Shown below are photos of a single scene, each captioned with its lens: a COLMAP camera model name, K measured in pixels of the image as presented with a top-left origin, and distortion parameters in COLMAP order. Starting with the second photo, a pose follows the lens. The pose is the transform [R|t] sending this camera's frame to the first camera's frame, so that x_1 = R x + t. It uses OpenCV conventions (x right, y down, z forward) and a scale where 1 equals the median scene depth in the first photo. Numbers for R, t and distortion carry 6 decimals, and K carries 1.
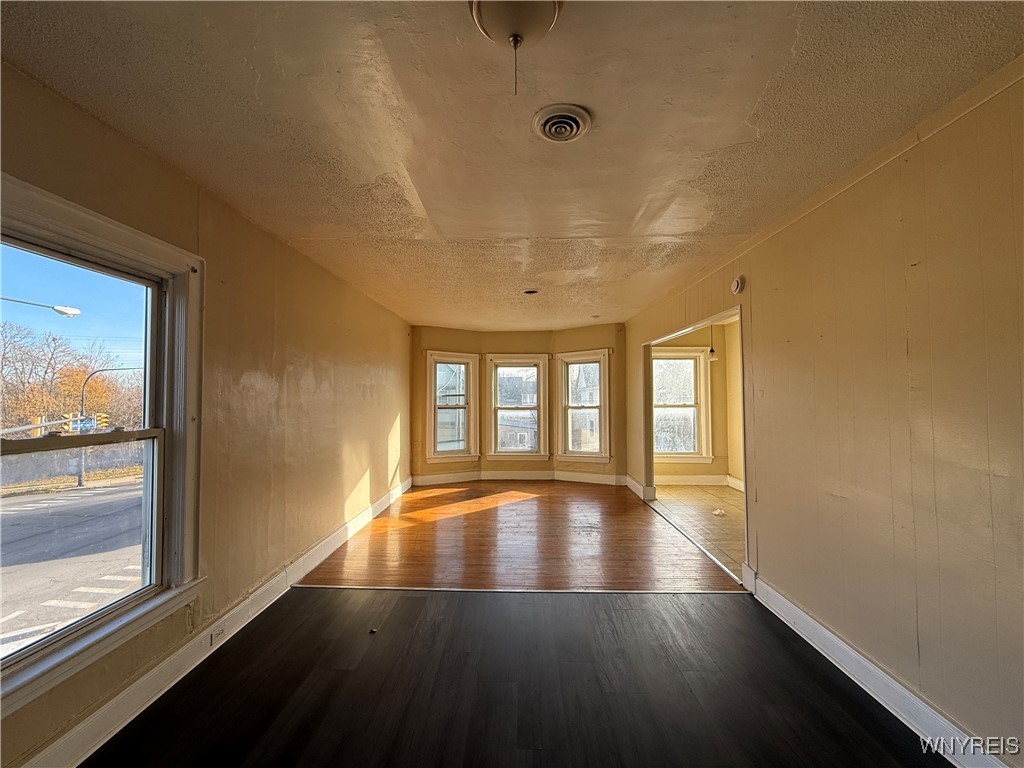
lens RADIAL K [[409.0, 0, 511.0], [0, 409.0, 383.0], [0, 0, 1]] dist [-0.002178, 0.001535]
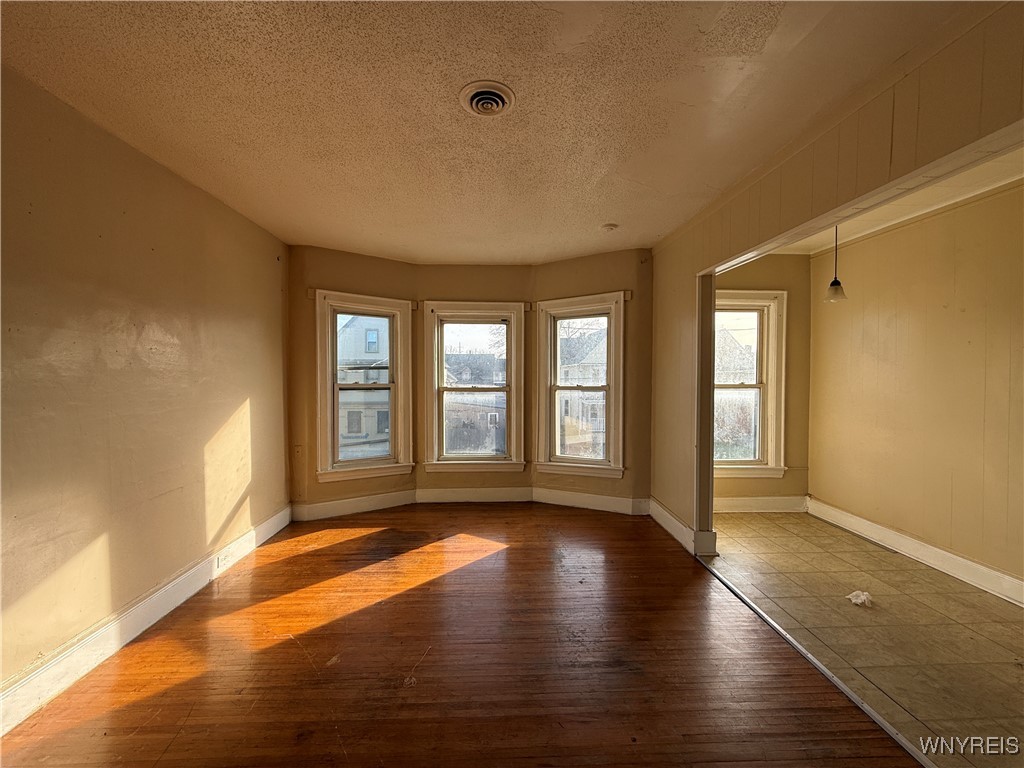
lens RADIAL K [[409.0, 0, 510.2], [0, 409.0, 385.4], [0, 0, 1]] dist [-0.002178, 0.001535]
pose [[0.997869, 0.002842, 0.065185, 0.030558], [-0.006646, 0.998282, 0.058216, 0.020138], [-0.064908, -0.058525, 0.996174, 0.392979]]
